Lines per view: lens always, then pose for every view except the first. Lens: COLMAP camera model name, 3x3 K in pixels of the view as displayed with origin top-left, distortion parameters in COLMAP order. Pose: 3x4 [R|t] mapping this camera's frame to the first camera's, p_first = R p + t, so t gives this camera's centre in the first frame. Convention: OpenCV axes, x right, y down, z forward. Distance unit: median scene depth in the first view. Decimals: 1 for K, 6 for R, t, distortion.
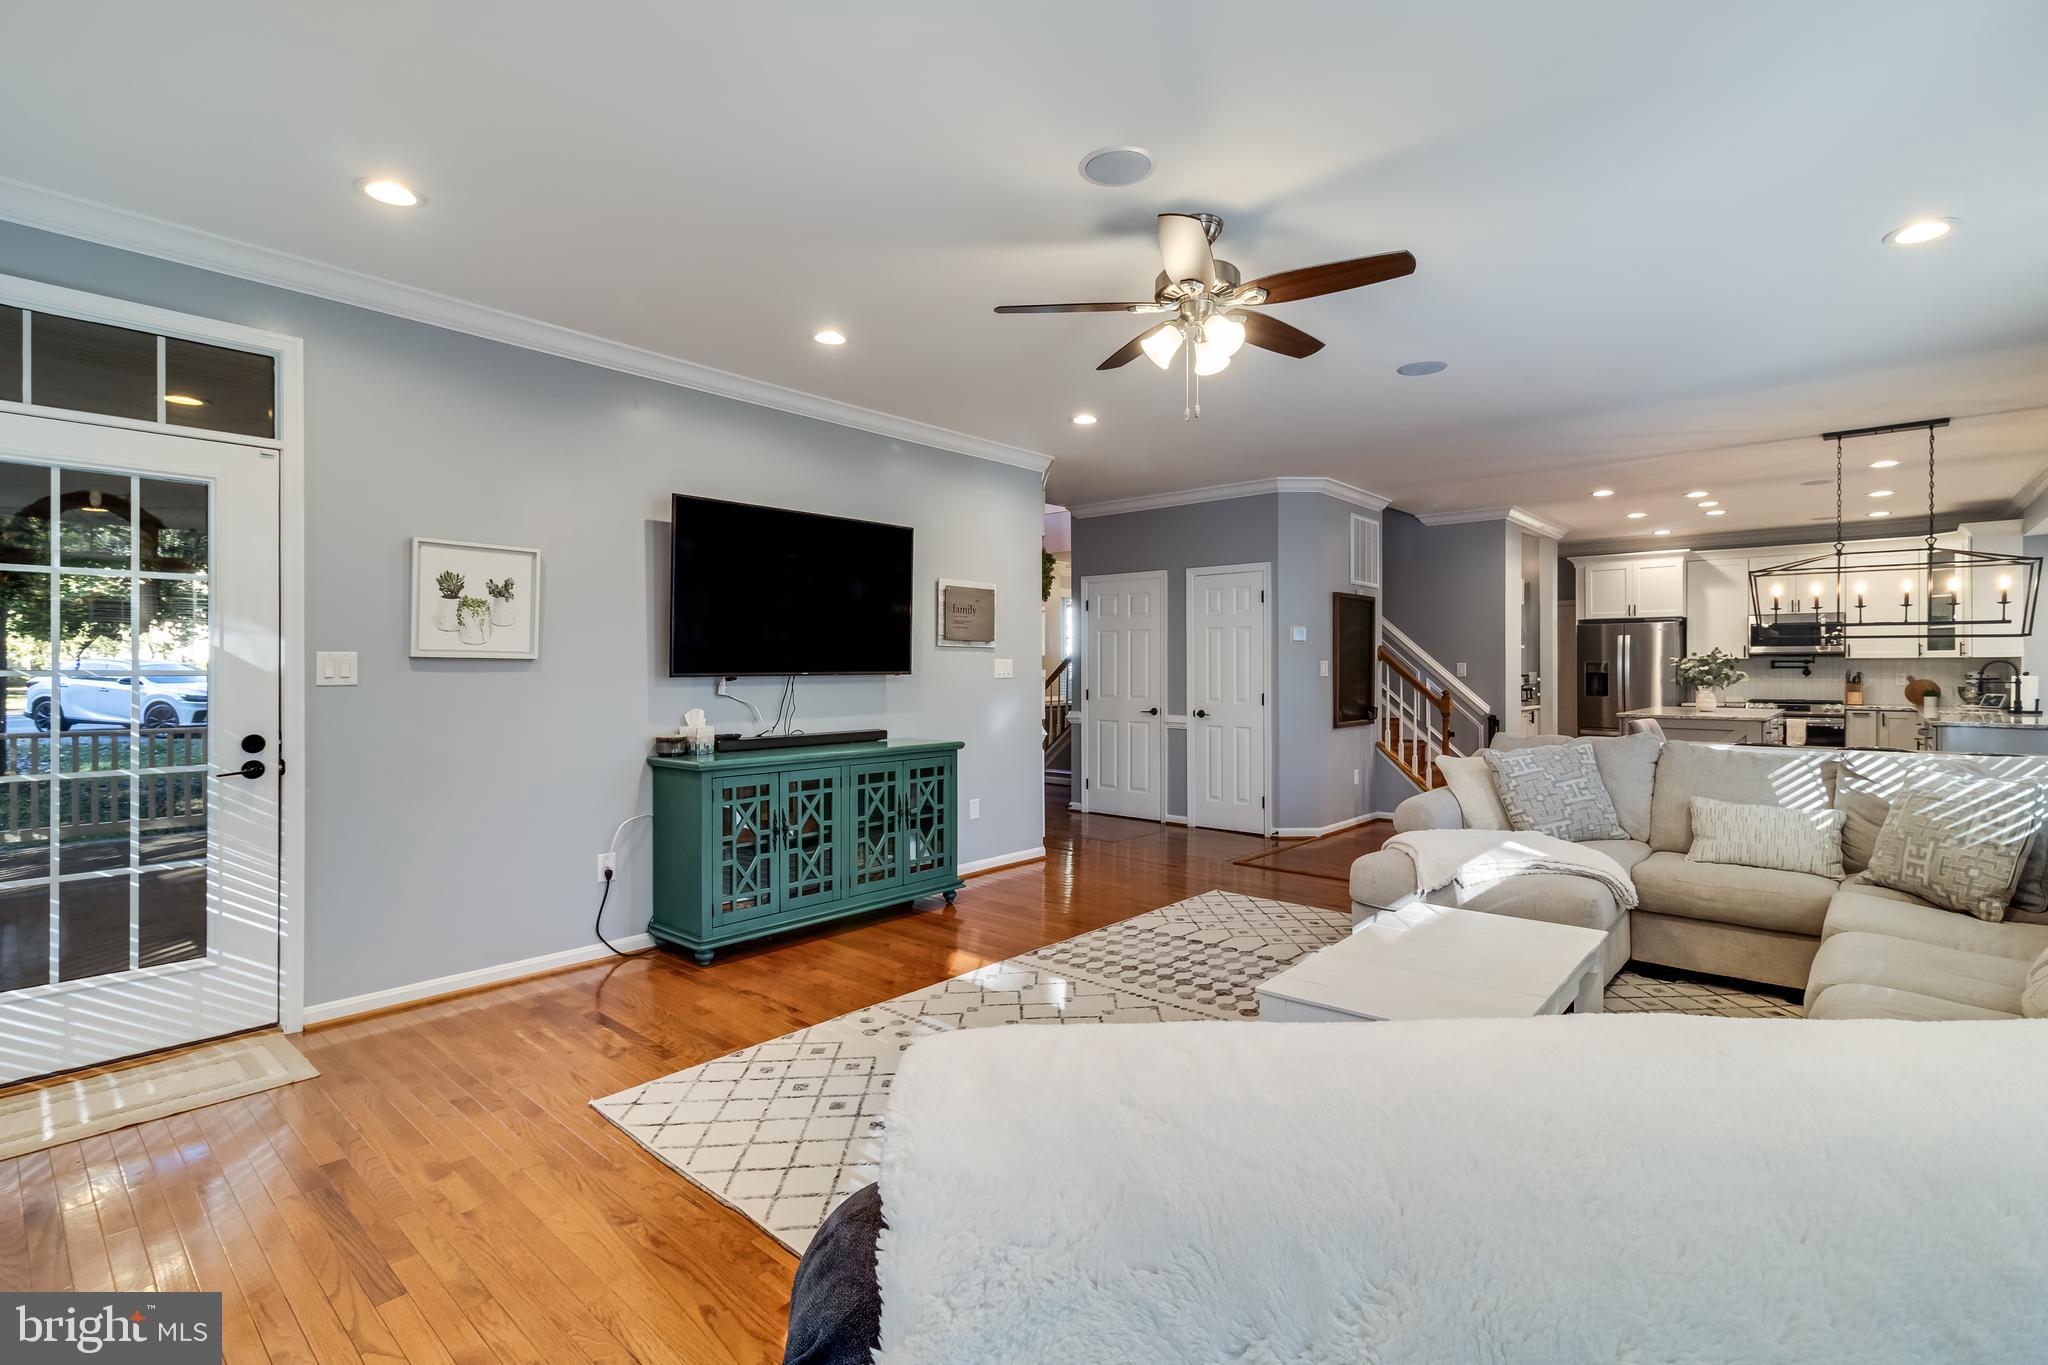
lens RADIAL K [[946.0, 0, 1023.0], [0, 946.0, 664.2], [0, 0, 1]] dist [0.005342, 0.000822]
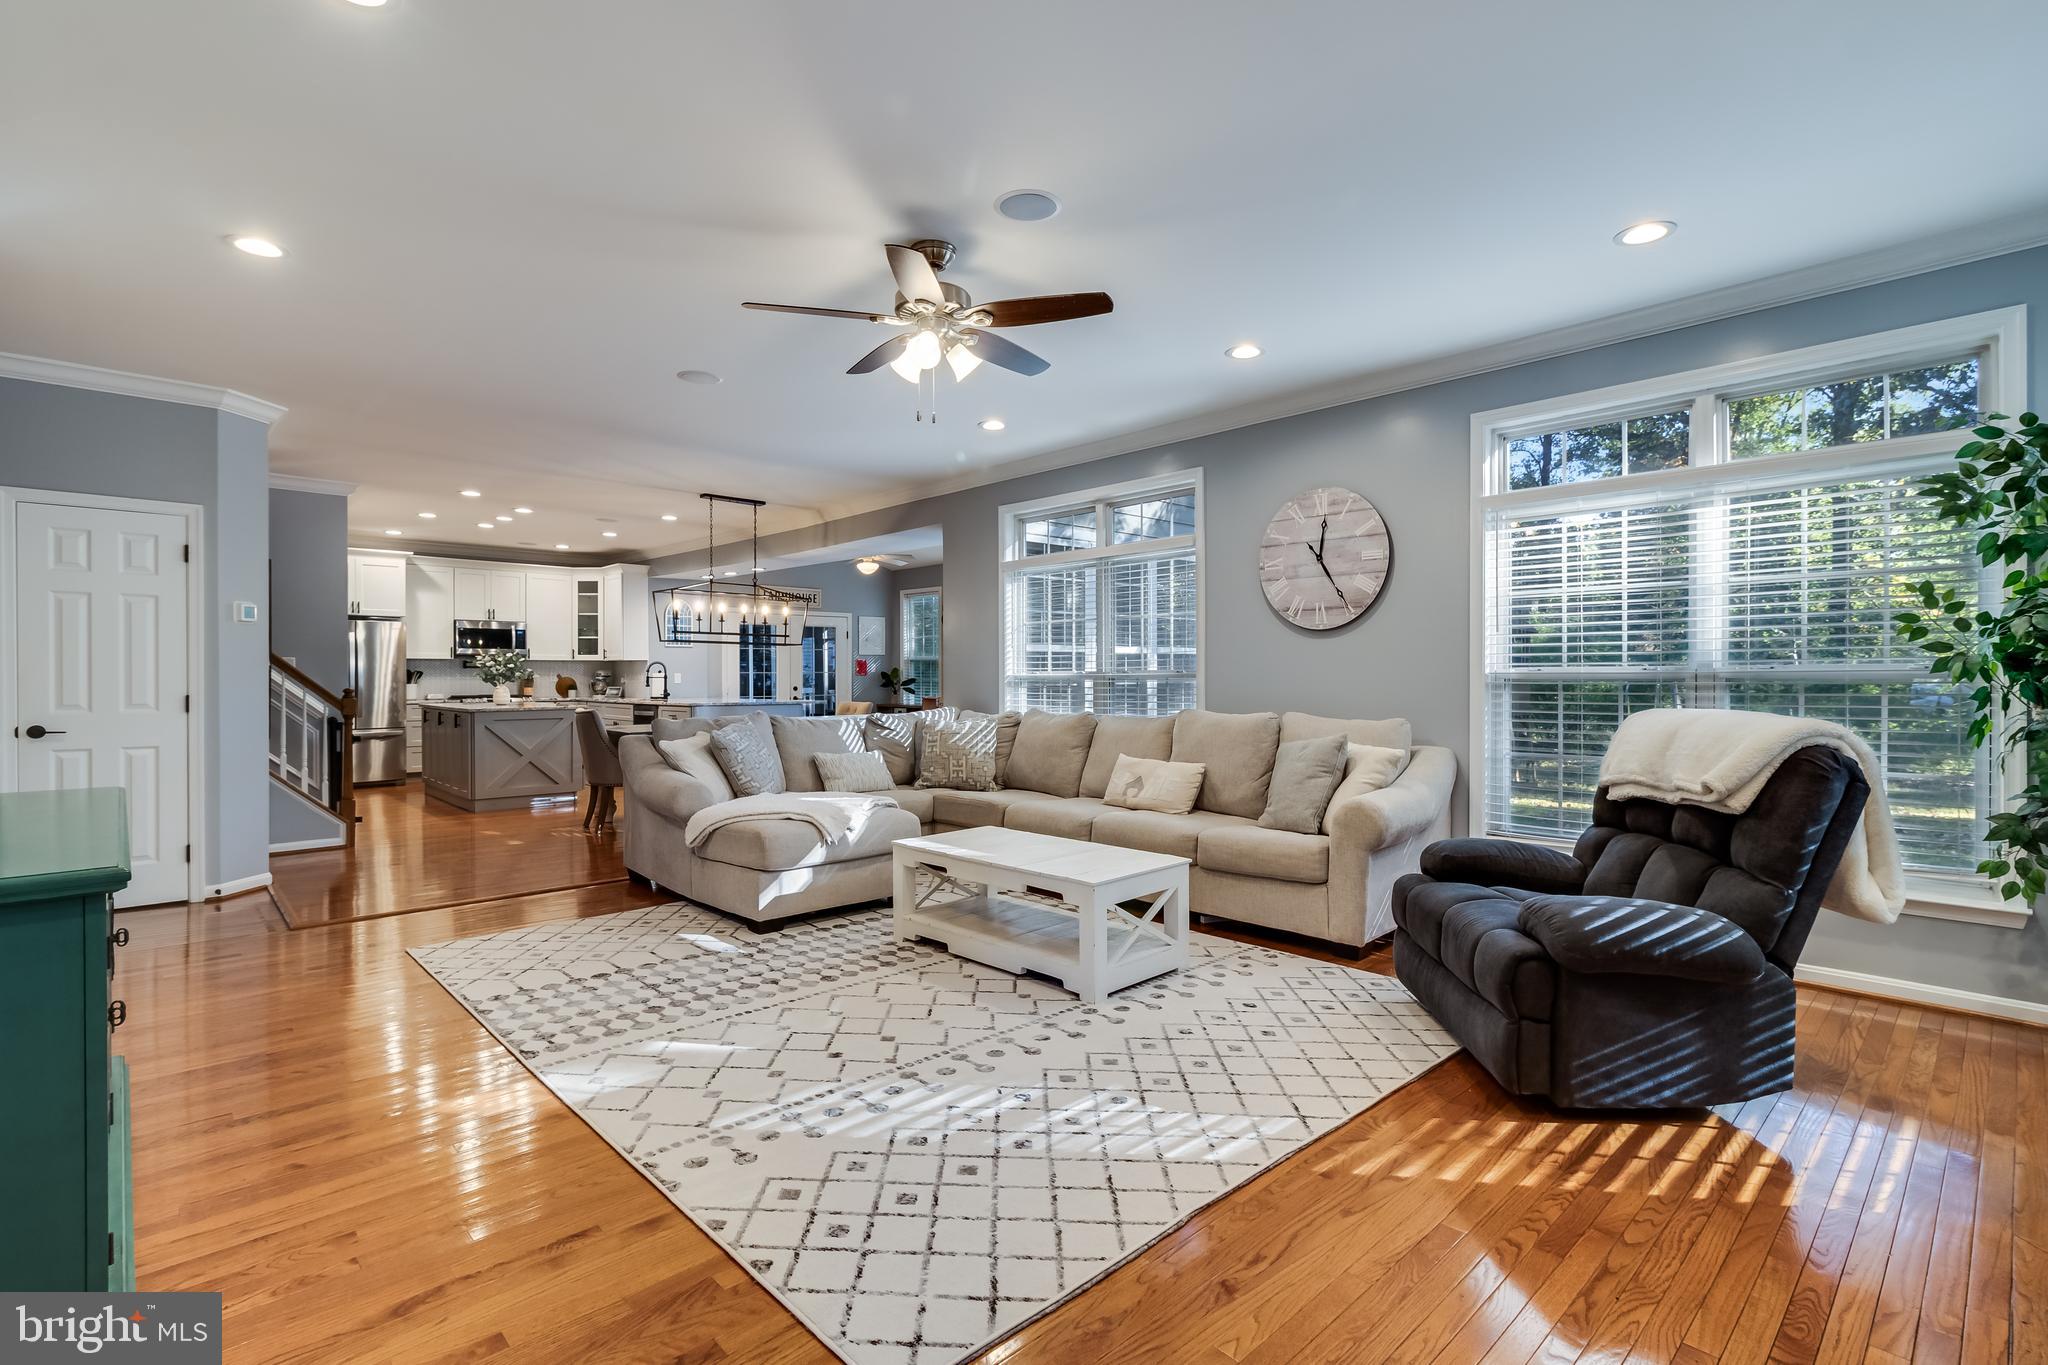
lens RADIAL K [[946.0, 0, 1028.9], [0, 946.0, 676.8], [0, 0, 1]] dist [0.005342, 0.000822]
pose [[0.083057, -0.001779, 0.996543, -0.639557], [-0.004335, 0.999988, 0.002147, 0.022670], [-0.996535, -0.004498, 0.083048, 0.557517]]
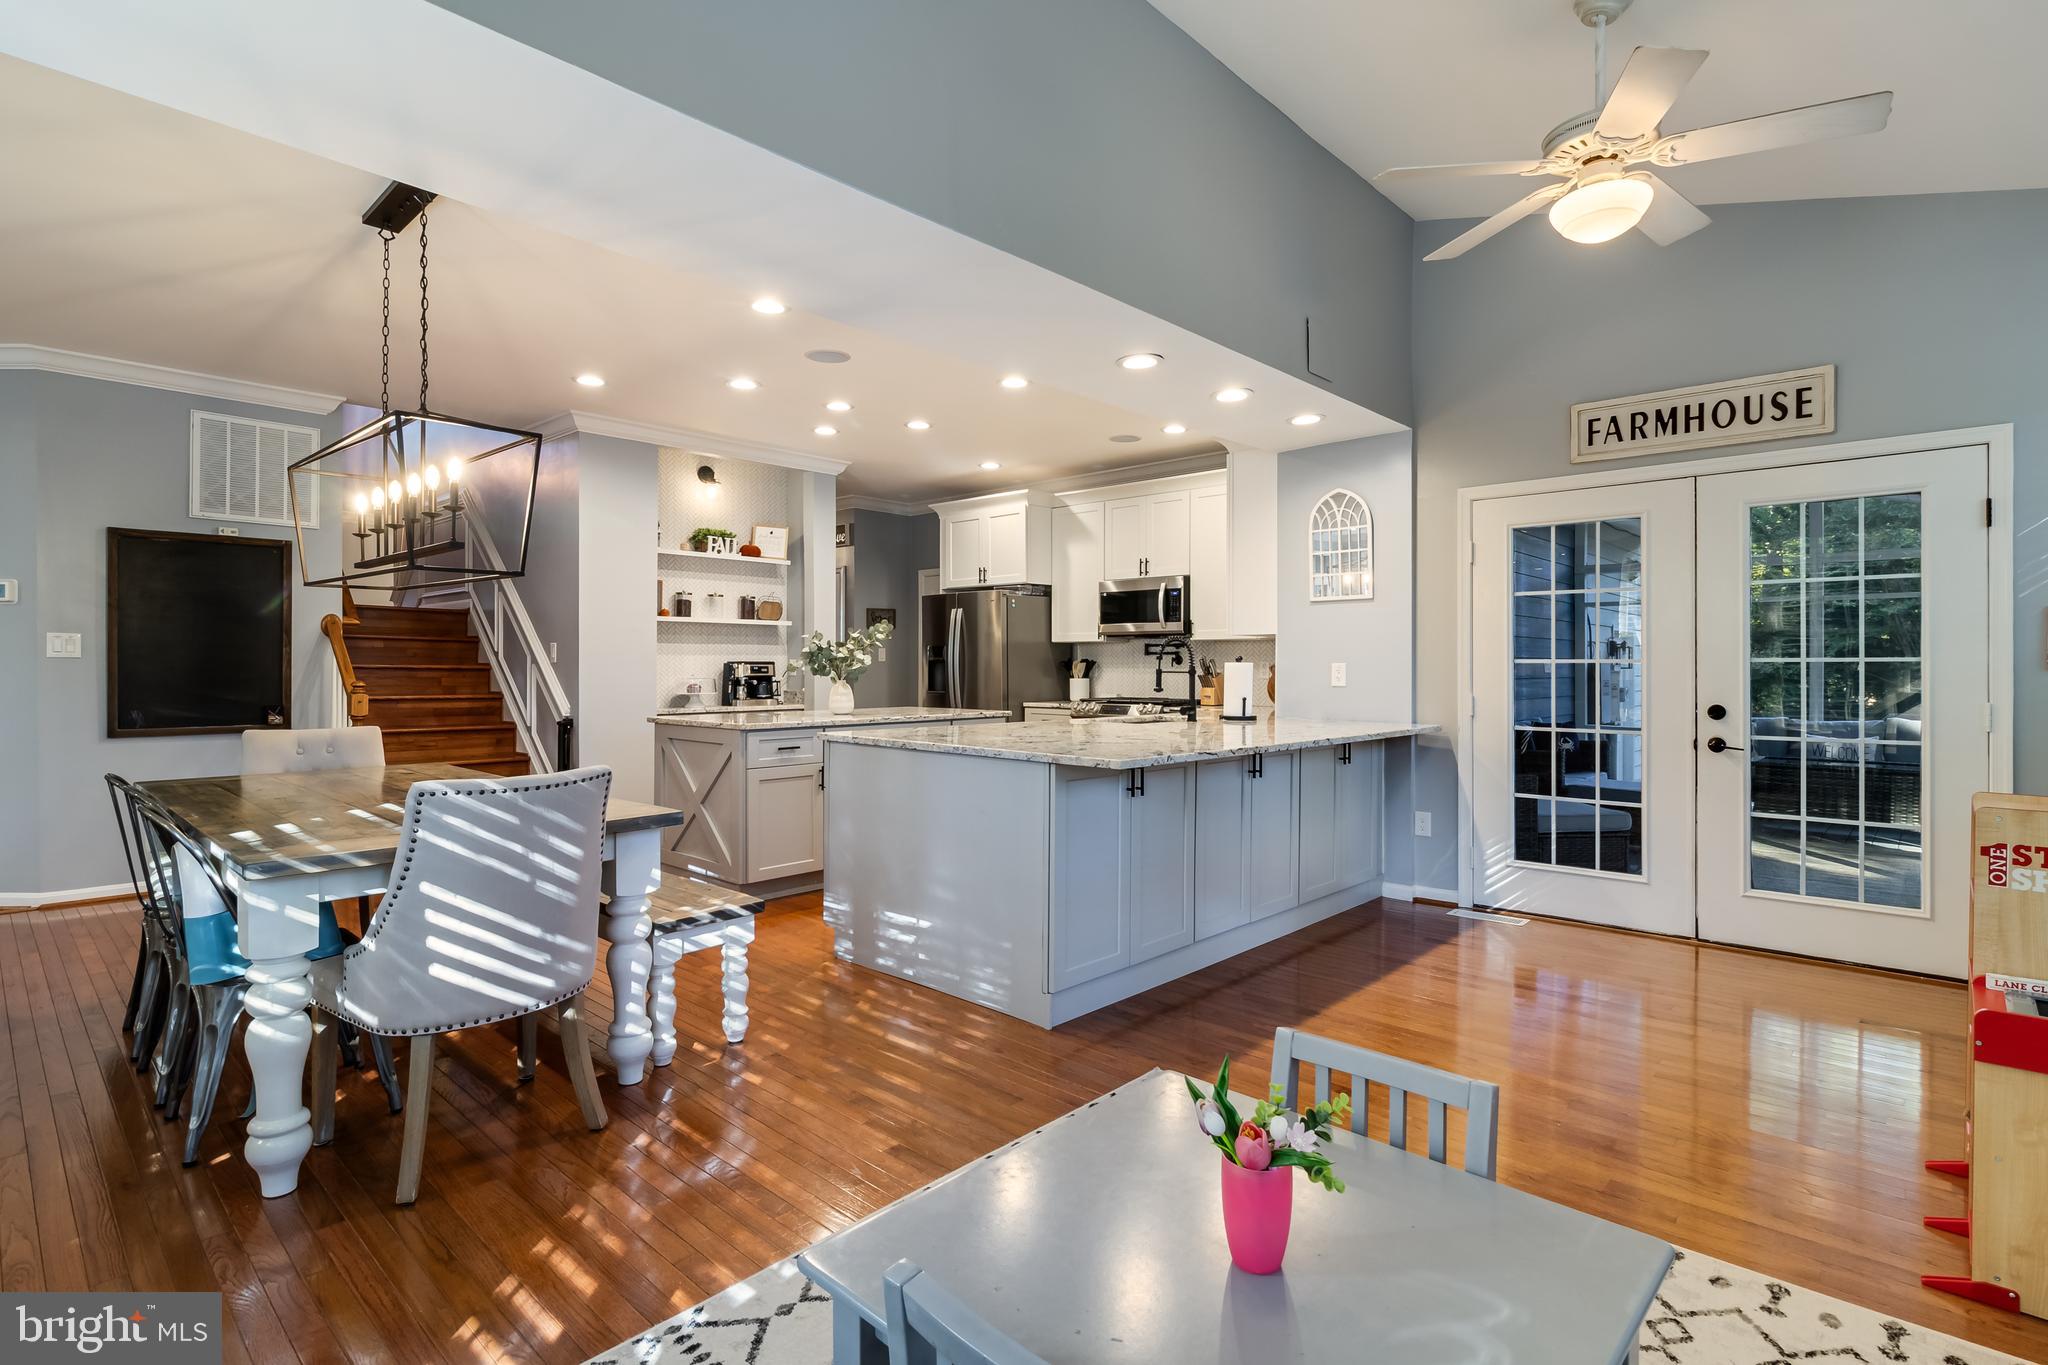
lens RADIAL K [[979.6, 0, 1025.1], [0, 979.6, 669.6], [0, 0, 1]] dist [-0.011398, -0.000445]
pose [[0.999956, 0.003098, -0.008820, 1.634234], [-0.003019, 0.999955, 0.008950, 0.021317], [0.008848, -0.008923, 0.999921, 0.589713]]
